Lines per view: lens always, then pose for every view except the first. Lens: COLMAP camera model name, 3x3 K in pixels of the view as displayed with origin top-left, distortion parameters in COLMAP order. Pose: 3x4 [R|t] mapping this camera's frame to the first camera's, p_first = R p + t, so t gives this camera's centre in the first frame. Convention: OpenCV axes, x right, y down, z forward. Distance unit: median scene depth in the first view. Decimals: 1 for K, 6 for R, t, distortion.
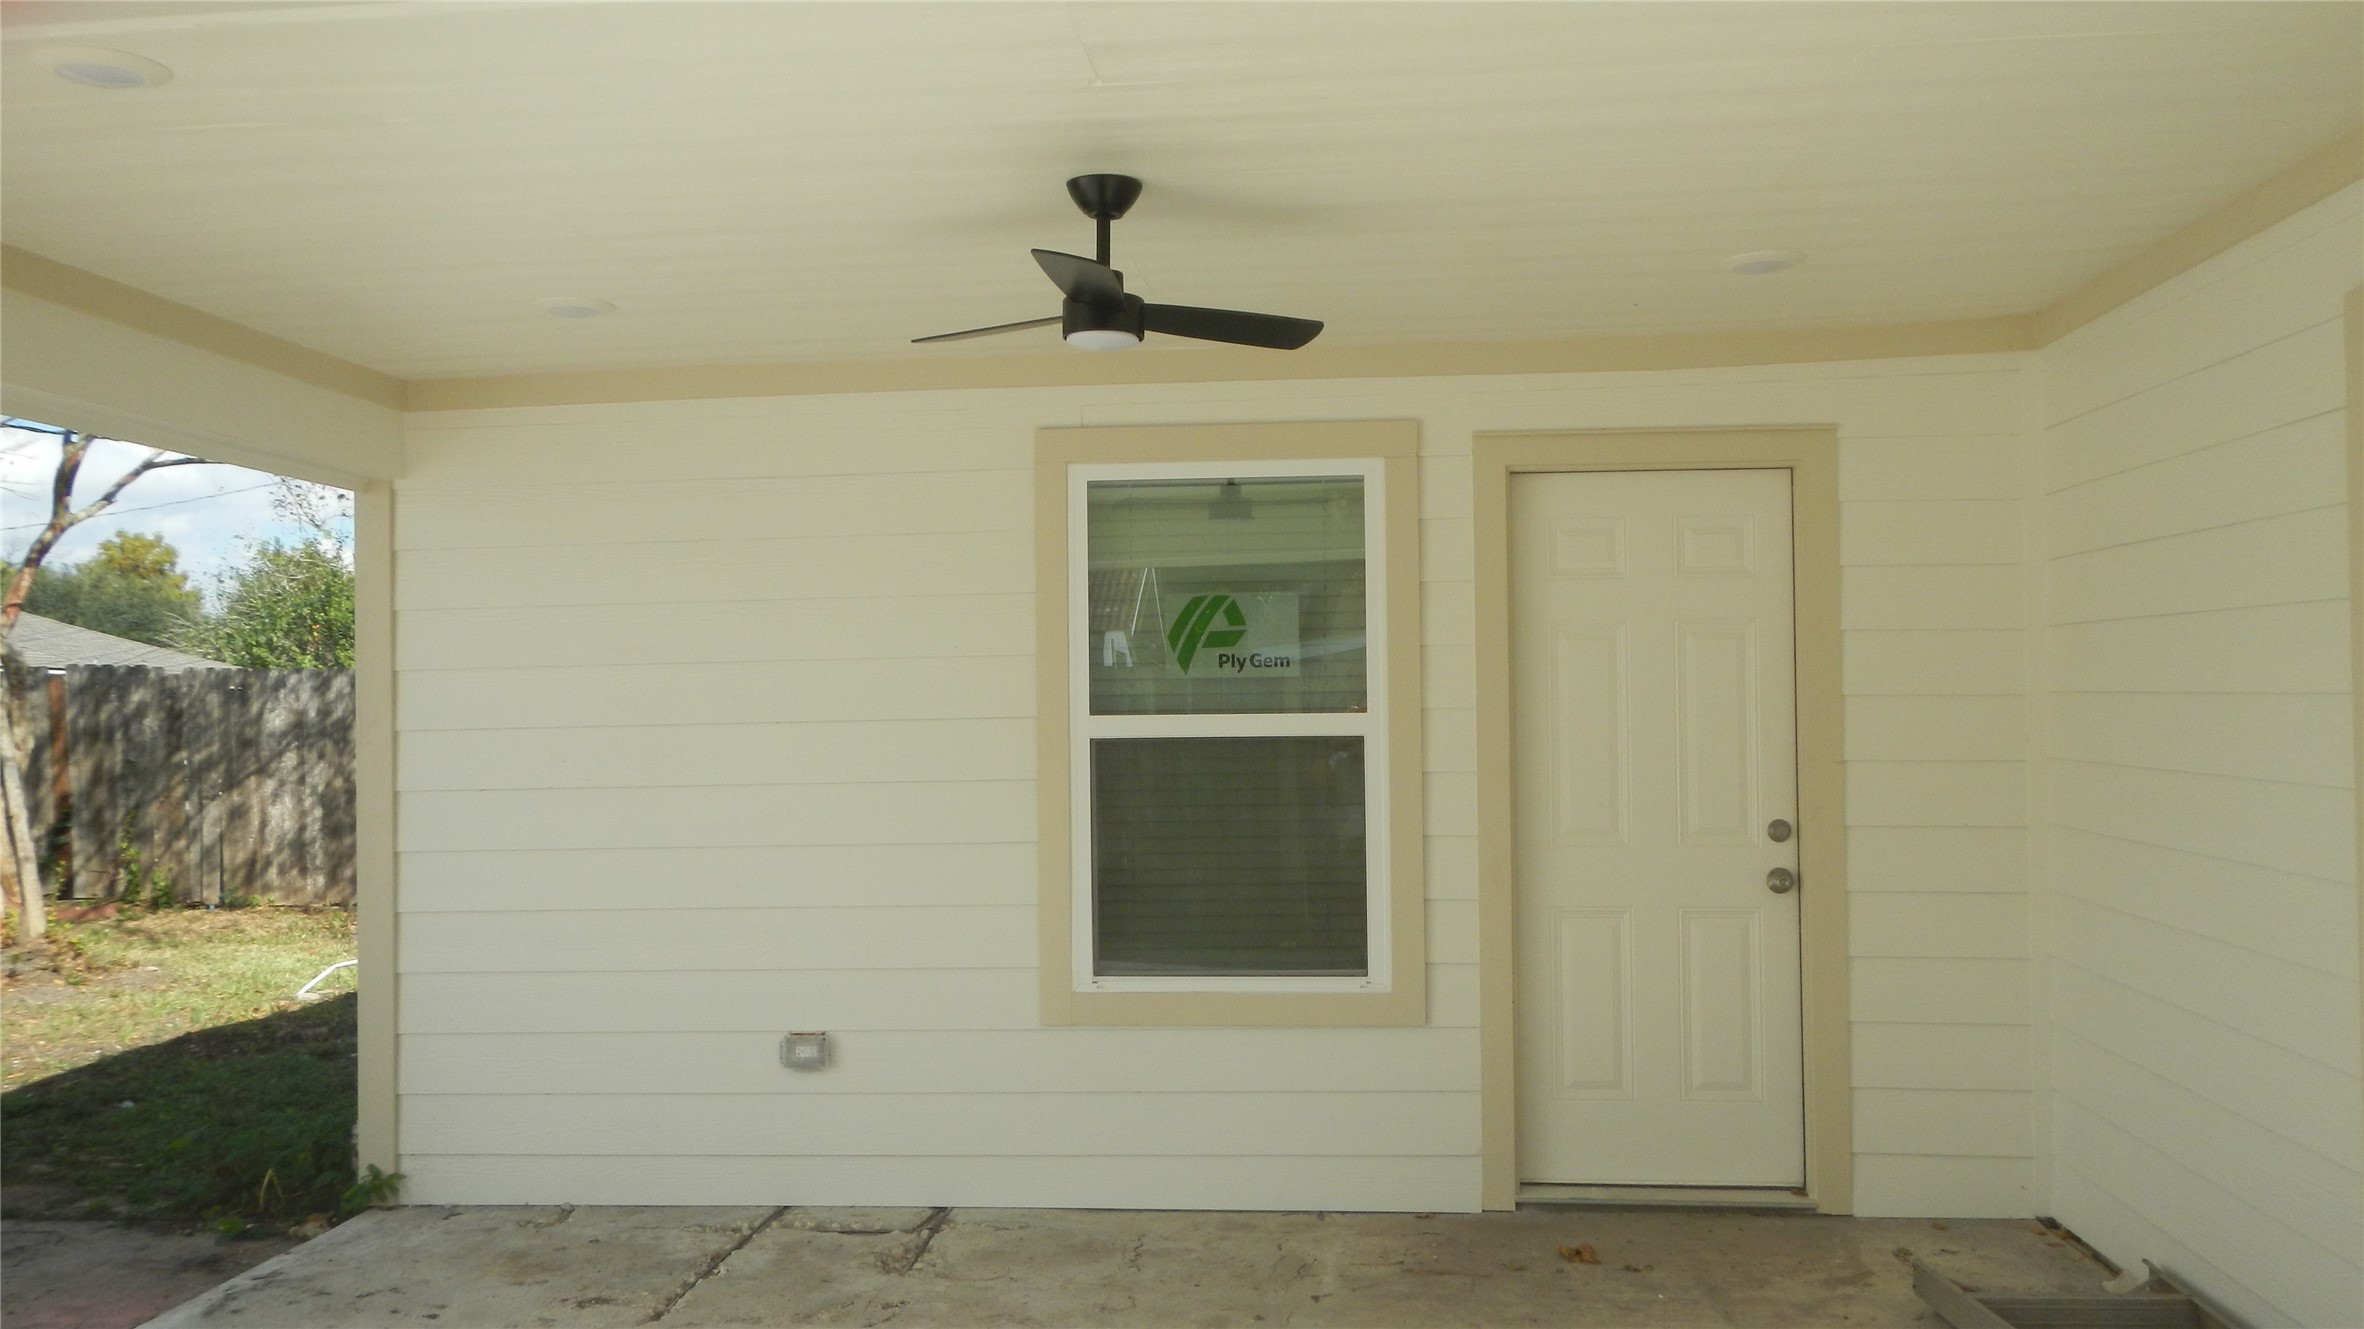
lens RADIAL K [[1944.2, 0, 1182.0], [0, 1944.2, 664.5], [0, 0, 1]] dist [0.014720, 0.005688]
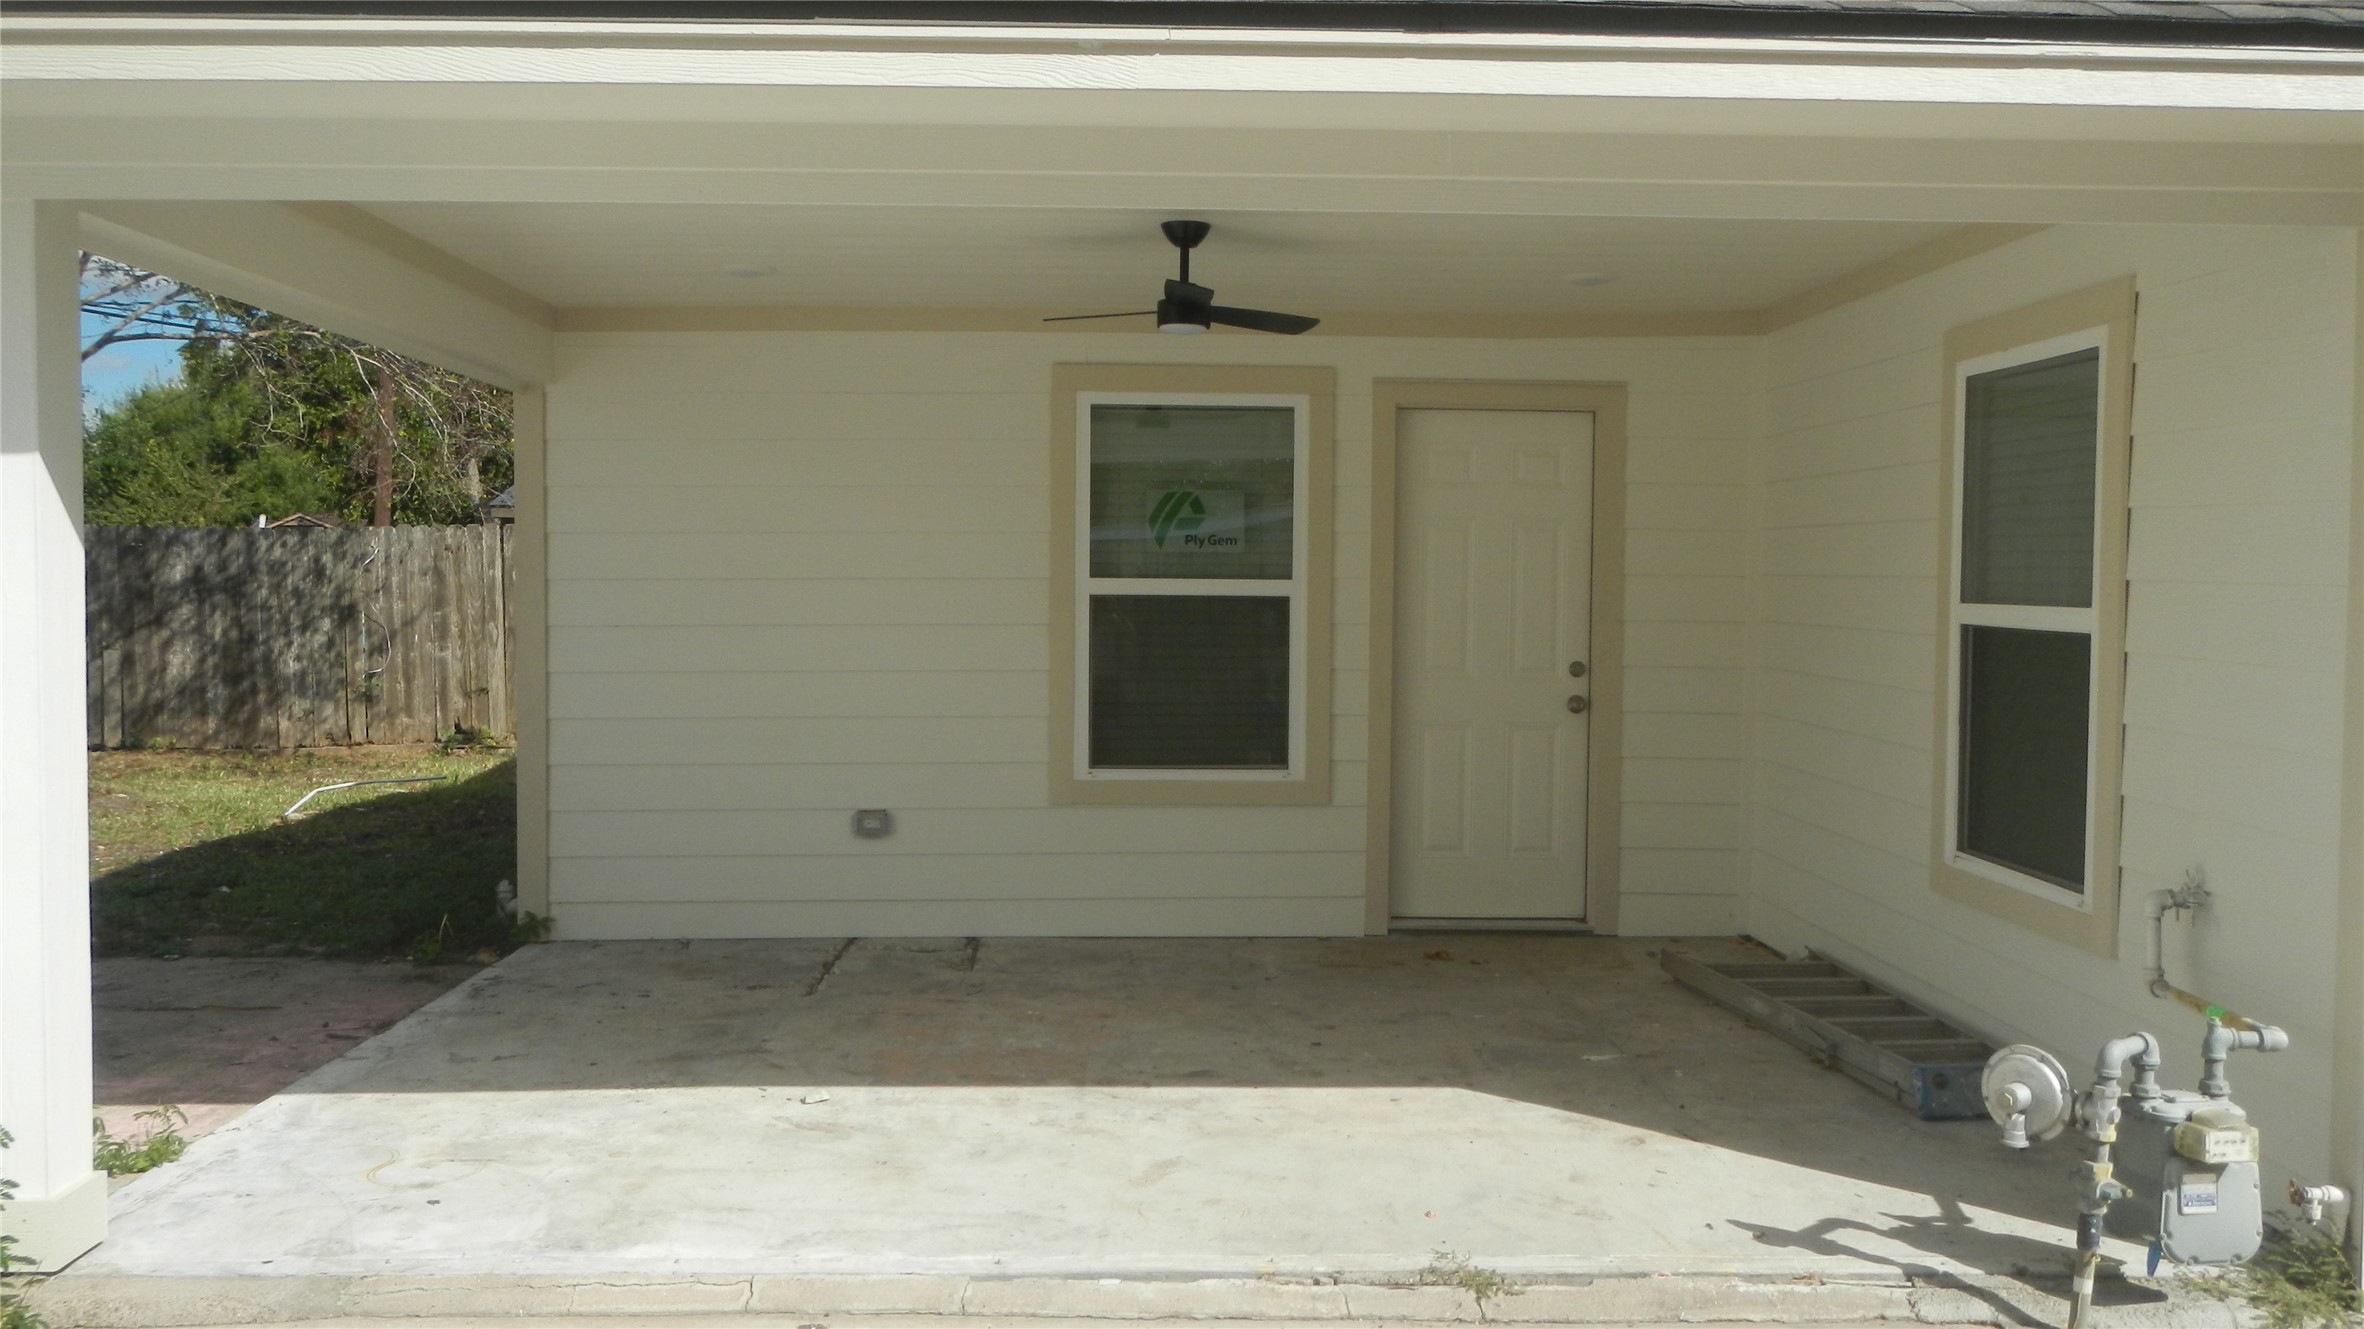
lens RADIAL K [[1944.2, 0, 1182.0], [0, 1944.2, 664.5], [0, 0, 1]] dist [0.014720, 0.005688]
pose [[0.991239, 0.014555, 0.131273, -0.162481], [-0.022723, 0.997883, 0.060941, 0.002257], [-0.130108, -0.063390, 0.989471, -0.359262]]
